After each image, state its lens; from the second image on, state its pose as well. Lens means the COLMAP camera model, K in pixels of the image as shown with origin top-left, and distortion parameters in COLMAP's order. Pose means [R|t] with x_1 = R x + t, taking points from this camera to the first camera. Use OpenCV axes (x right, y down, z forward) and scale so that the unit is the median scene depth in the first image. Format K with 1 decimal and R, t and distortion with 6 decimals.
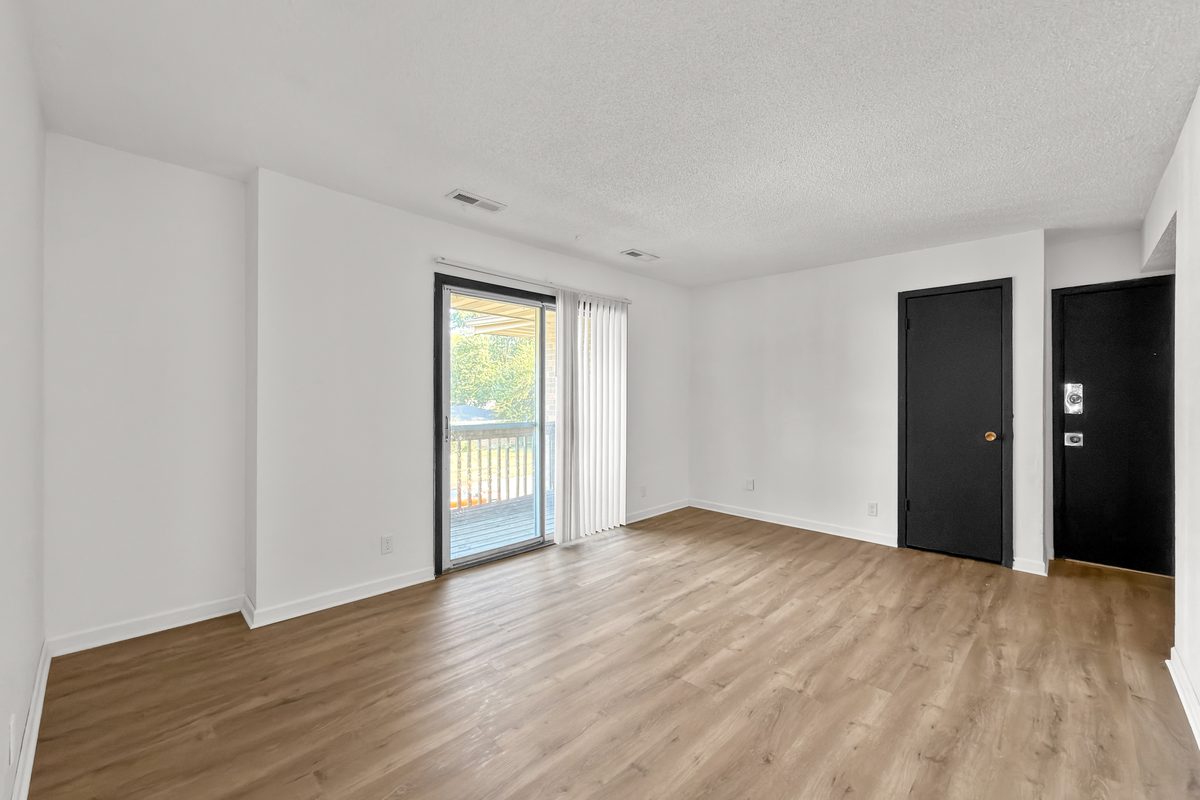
lens RADIAL K [[485.5, 0, 607.5], [0, 485.5, 398.0], [0, 0, 1]] dist [-0.002781, -0.000034]
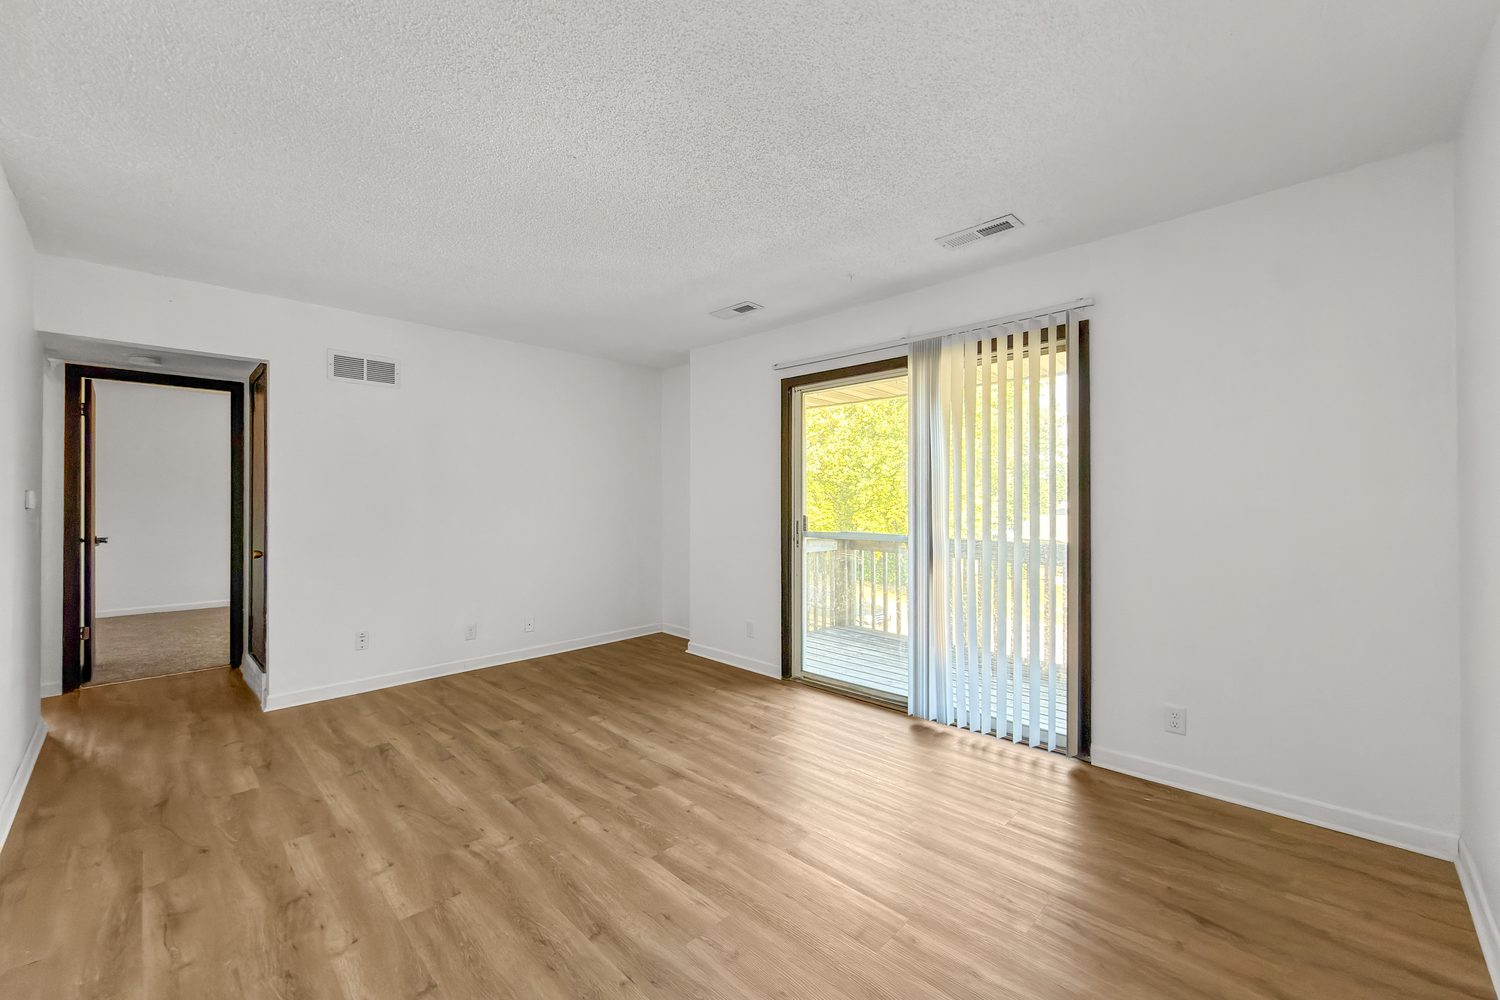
lens RADIAL K [[606.8, 0, 759.2], [0, 606.8, 501.1], [0, 0, 1]] dist [-0.002781, -0.000034]
pose [[-0.009722, -0.005166, -0.999939, 1.285942], [-0.002410, 0.999984, -0.005143, 0.006217], [0.999950, 0.002360, -0.009734, 1.344247]]
